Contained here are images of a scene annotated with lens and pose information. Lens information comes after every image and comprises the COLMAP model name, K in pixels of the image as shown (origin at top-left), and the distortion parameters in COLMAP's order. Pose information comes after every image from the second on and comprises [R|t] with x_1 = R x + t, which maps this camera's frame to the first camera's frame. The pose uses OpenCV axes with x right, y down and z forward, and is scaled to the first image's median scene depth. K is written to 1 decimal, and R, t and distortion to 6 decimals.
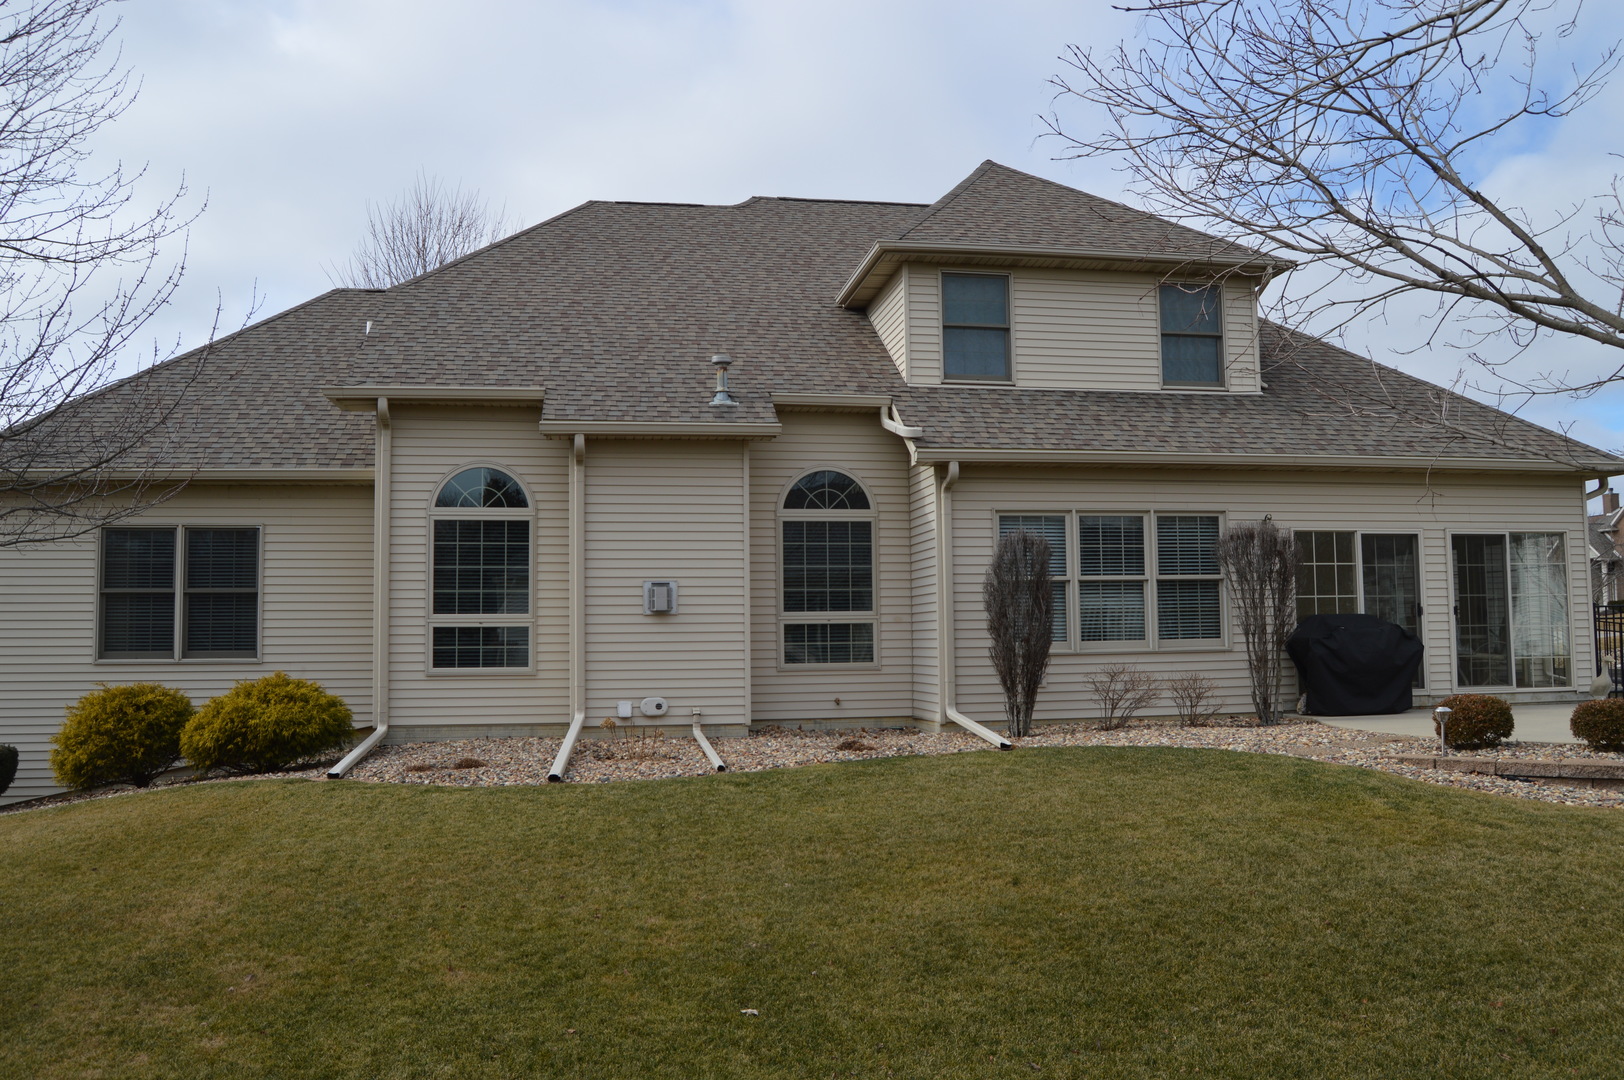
lens RADIAL K [[1289.8, 0, 812.0], [0, 1289.8, 540.0], [0, 0, 1]] dist [-0.034259, 0.003717]
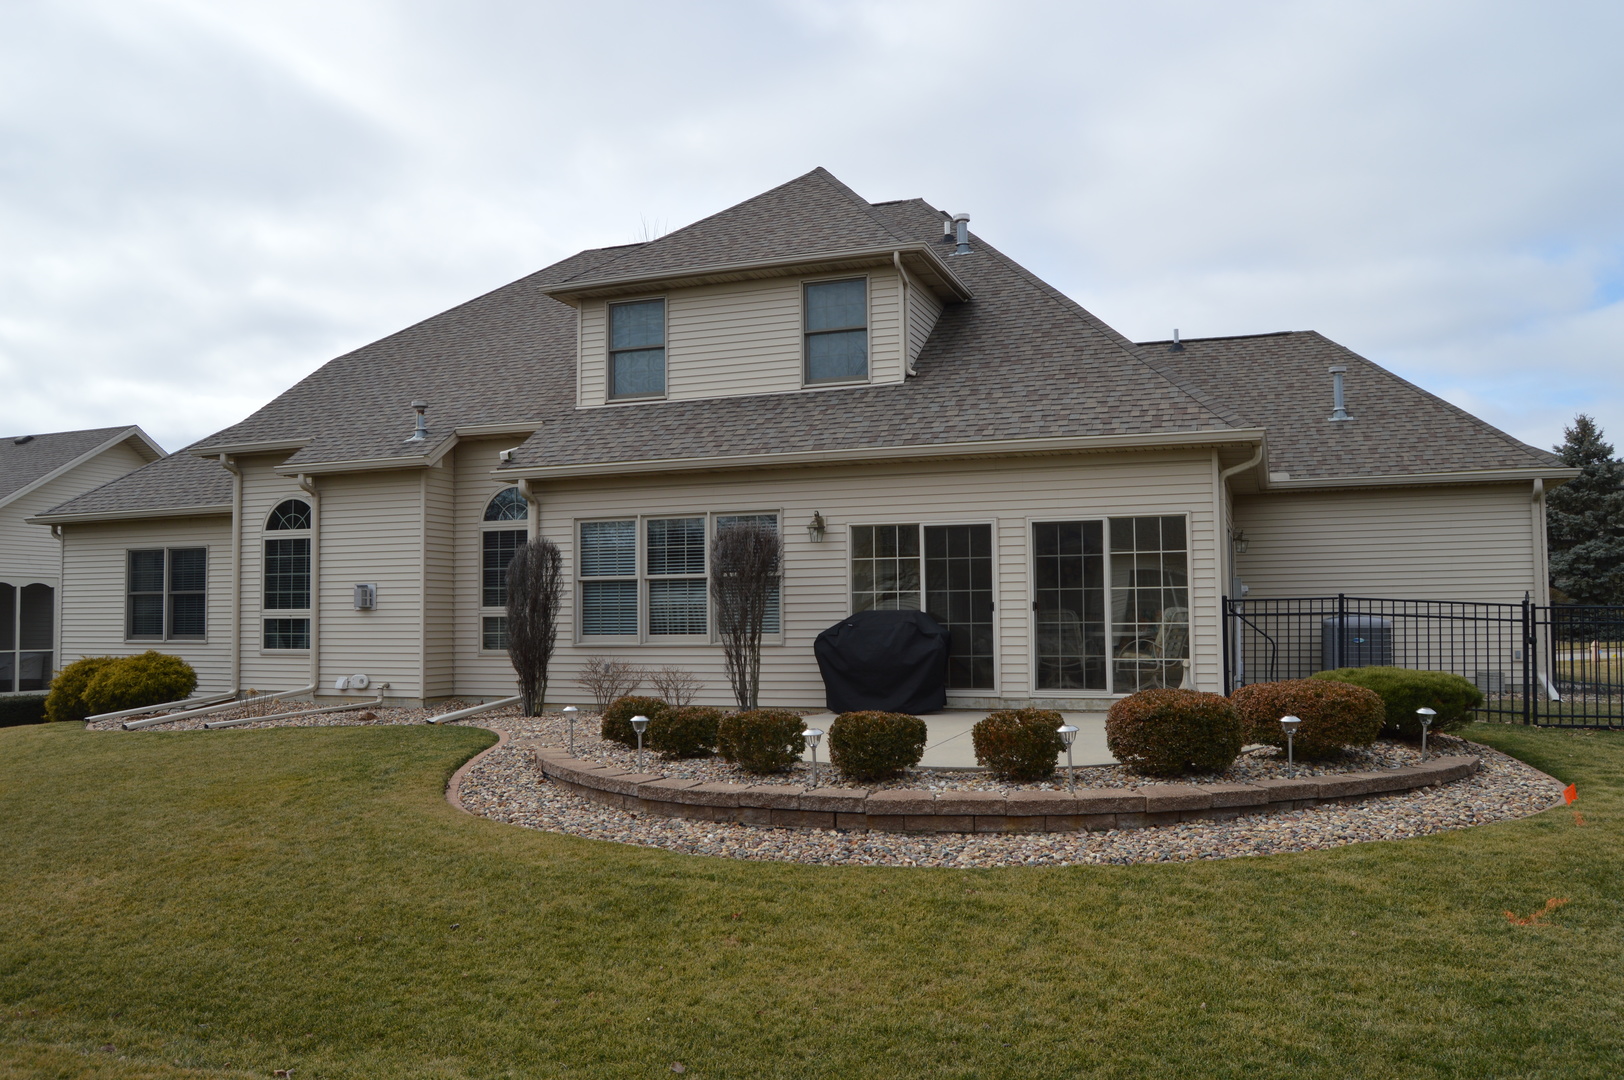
lens RADIAL K [[1247.6, 0, 812.2], [0, 1247.6, 570.2], [0, 0, 1]] dist [-0.000121, 0.002784]
pose [[0.858420, -0.014677, -0.512737, 0.857448], [0.033570, 0.999055, 0.027604, -0.000663], [0.511848, -0.040909, 0.858102, 0.161050]]
